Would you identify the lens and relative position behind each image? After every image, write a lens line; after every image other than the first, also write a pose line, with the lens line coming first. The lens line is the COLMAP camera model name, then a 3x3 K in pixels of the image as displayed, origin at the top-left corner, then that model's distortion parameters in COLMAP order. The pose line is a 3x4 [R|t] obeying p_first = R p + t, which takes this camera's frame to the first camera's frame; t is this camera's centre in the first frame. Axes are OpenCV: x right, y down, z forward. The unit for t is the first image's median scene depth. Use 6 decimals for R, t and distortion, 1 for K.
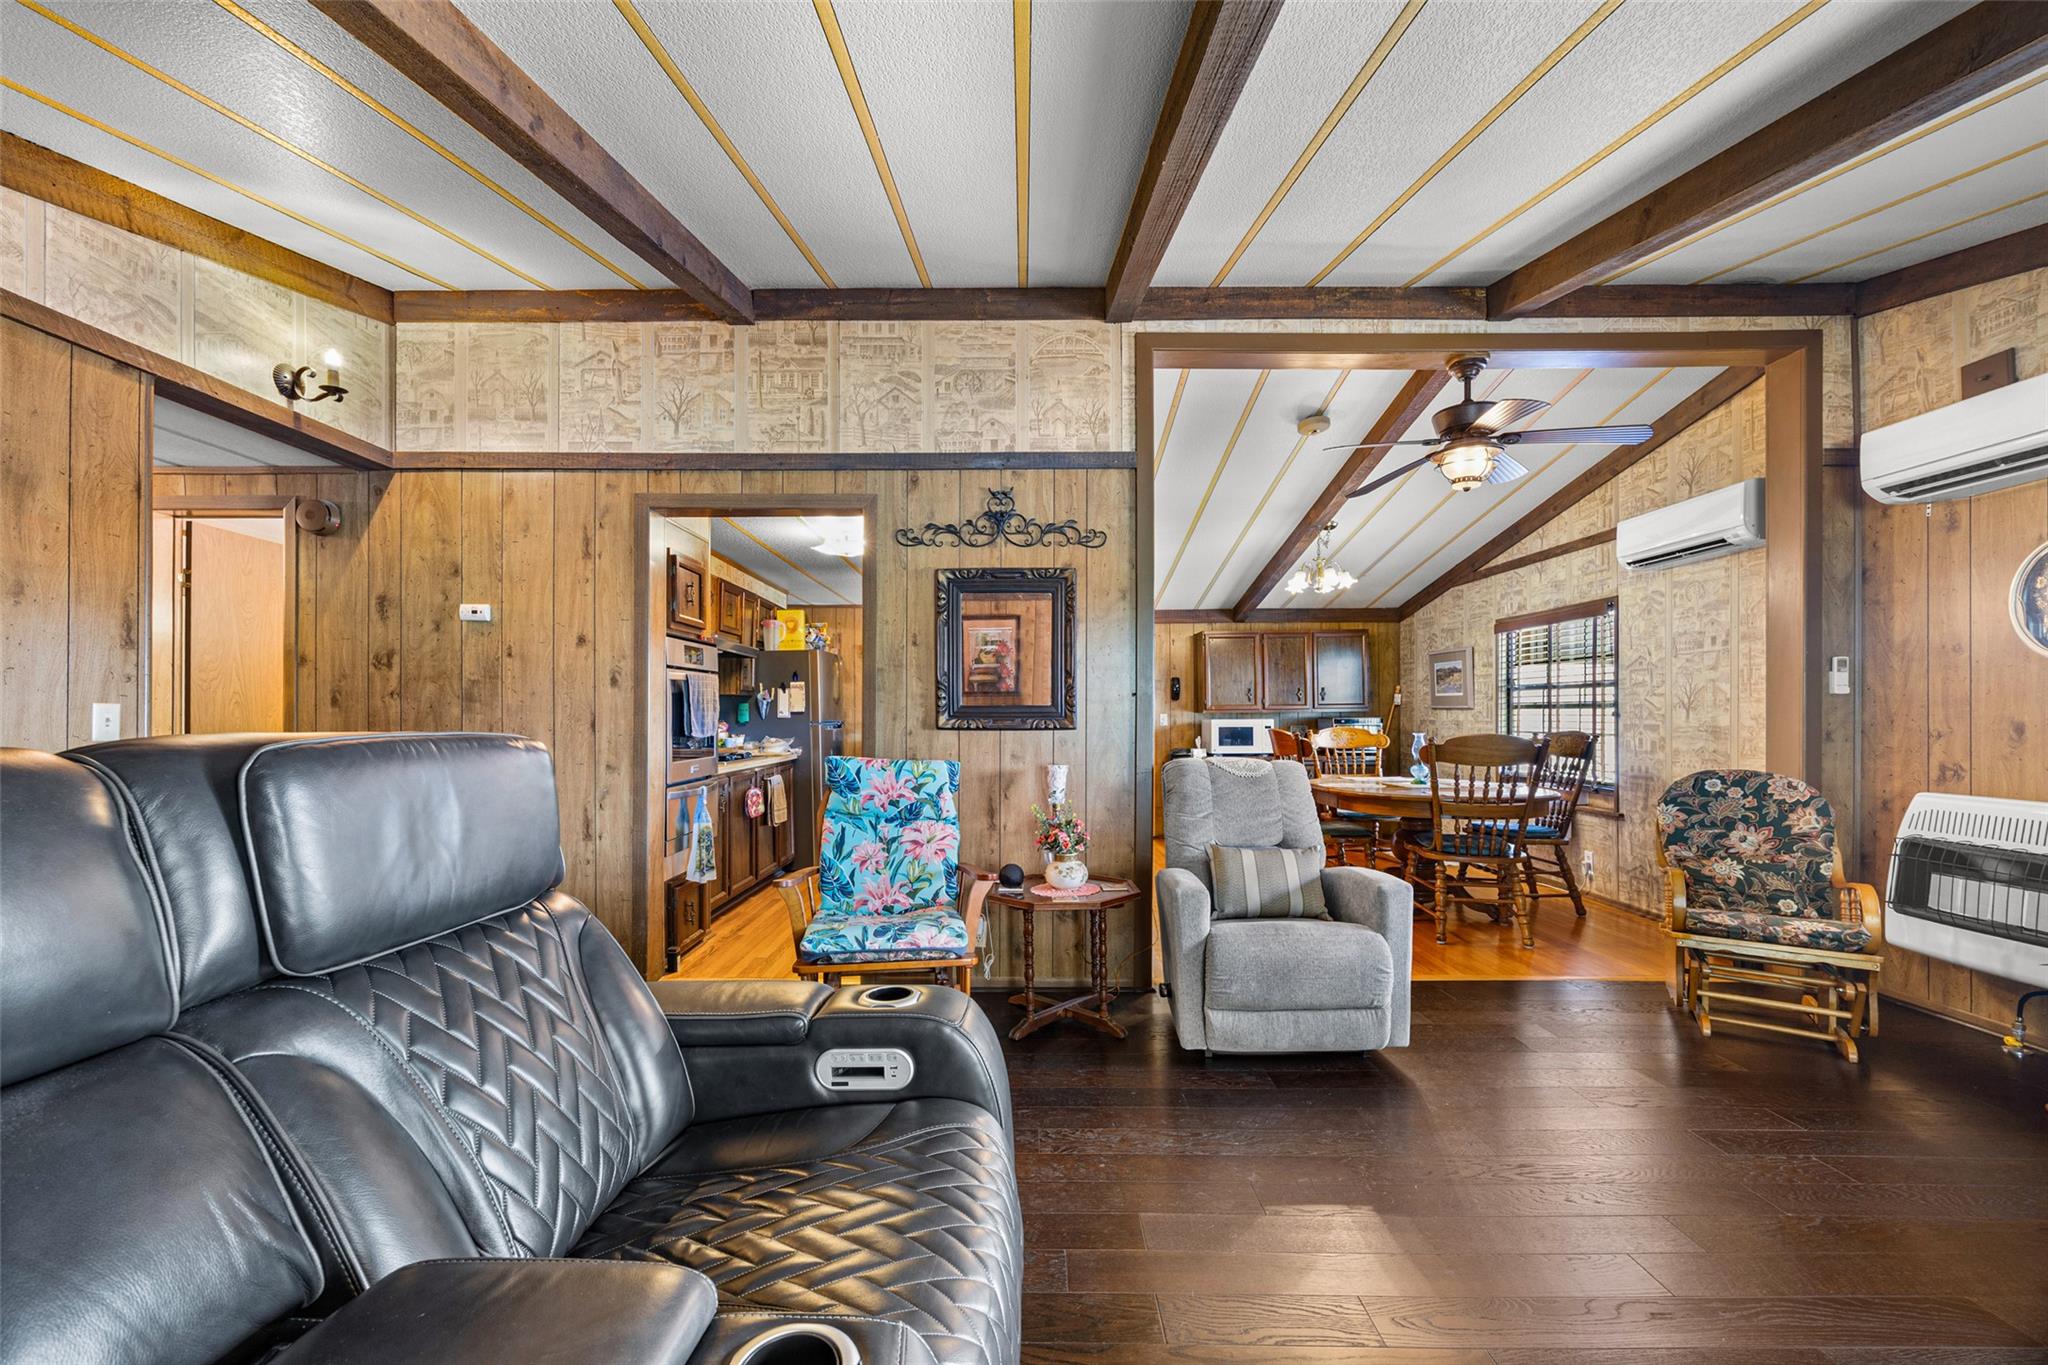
lens RADIAL K [[779.6, 0, 1023.1], [0, 779.6, 705.3], [0, 0, 1]] dist [0.000205, 0.000016]
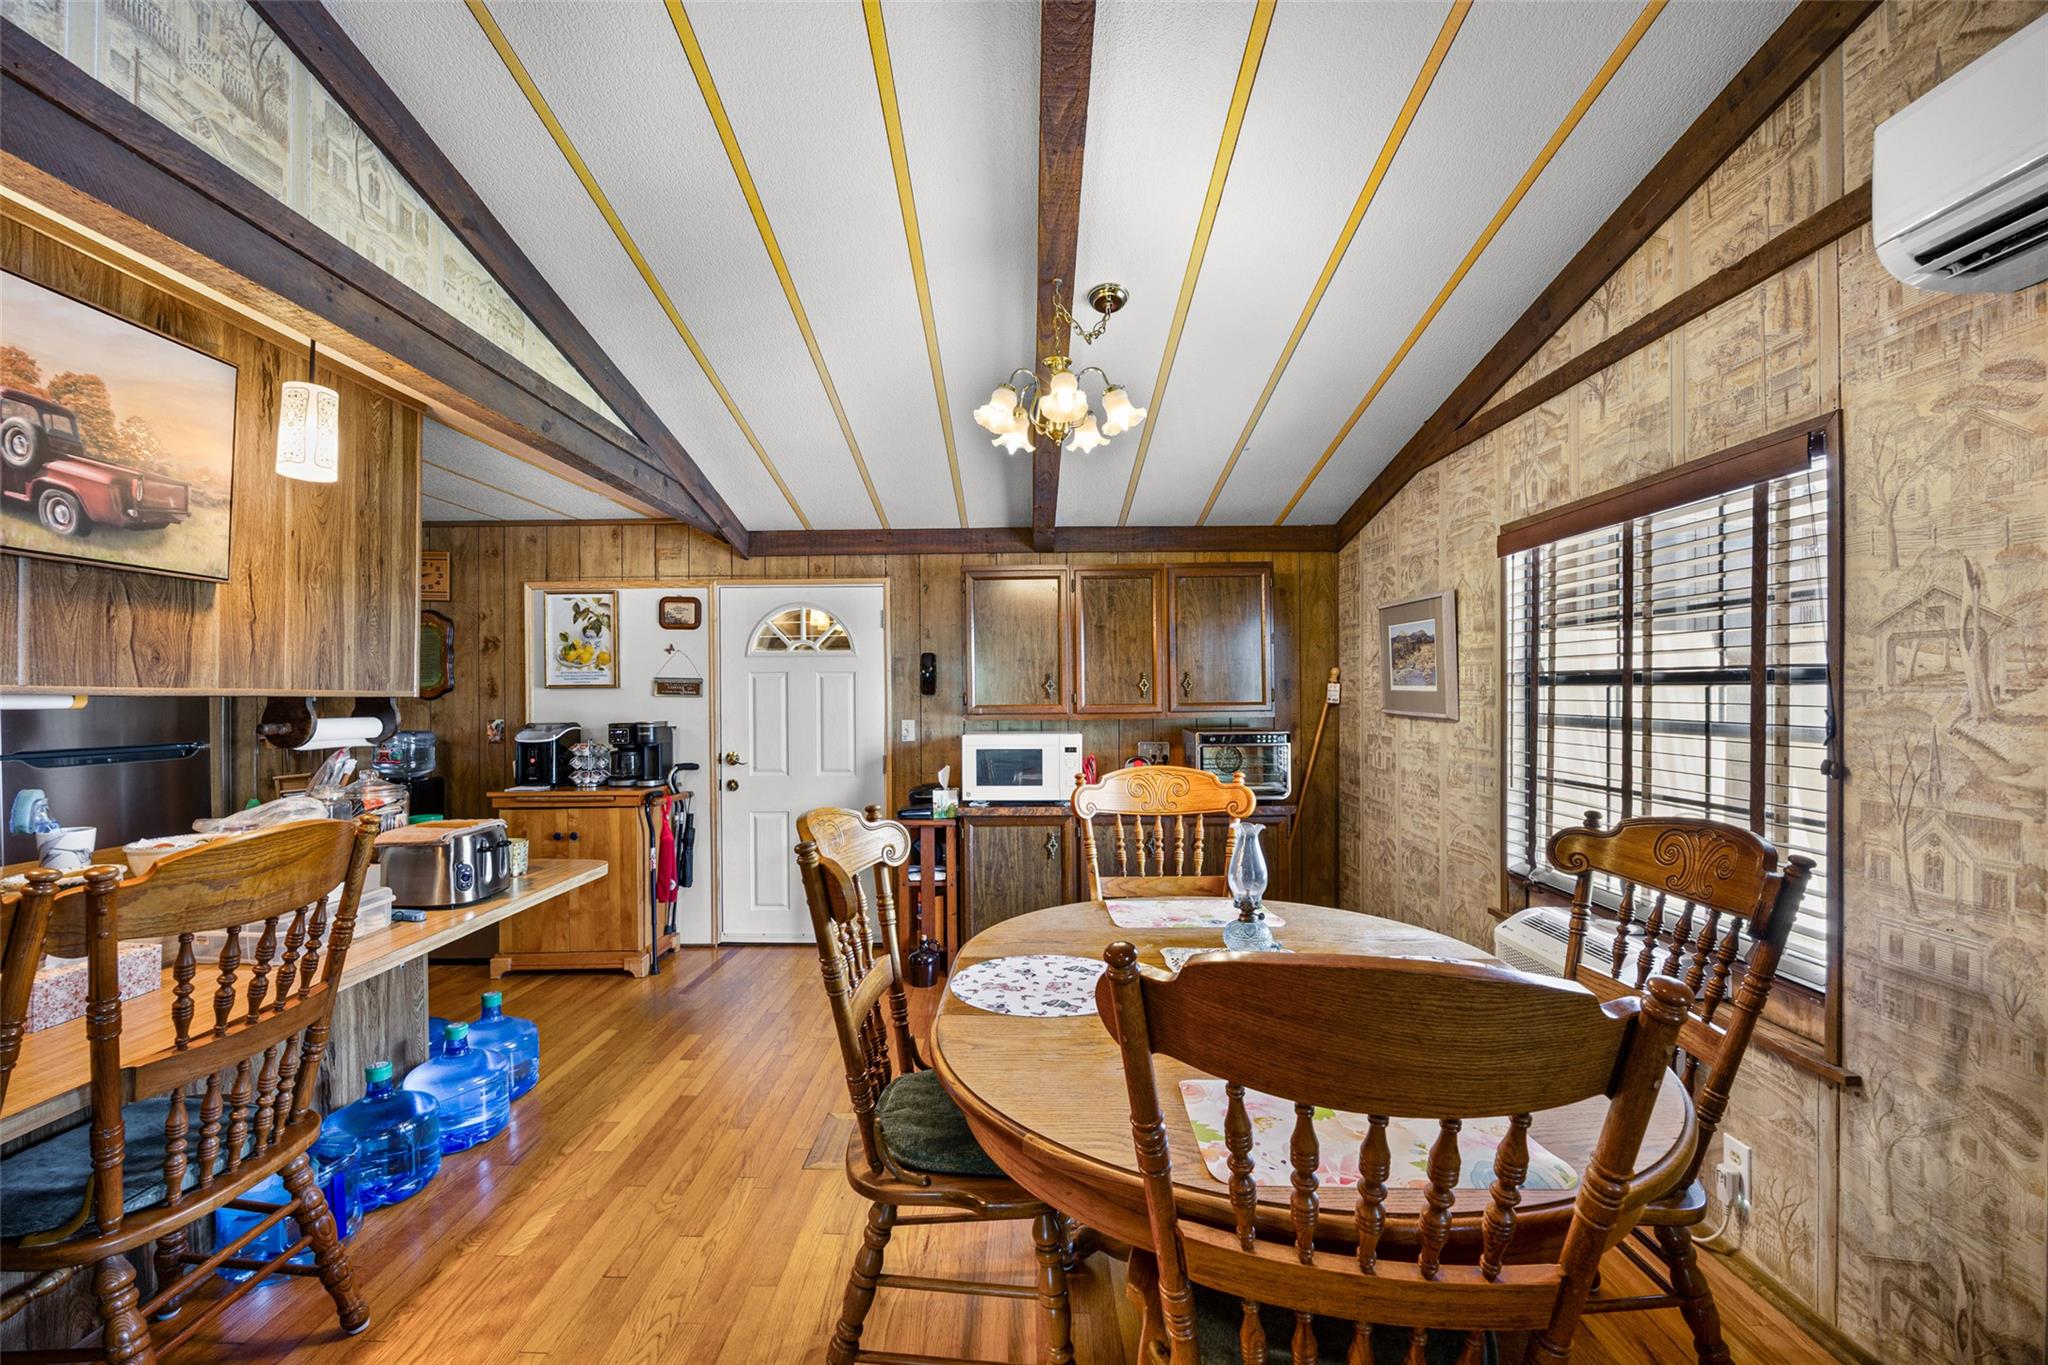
lens RADIAL K [[860.9, 0, 1024.0], [0, 860.9, 682.5], [0, 0, 1]] dist [-0.013079, -0.000233]
pose [[0.999962, 0.000585, 0.008721, 0.357202], [-0.000597, 0.999999, 0.001413, -0.022070], [-0.008720, -0.001418, 0.999961, 0.555626]]
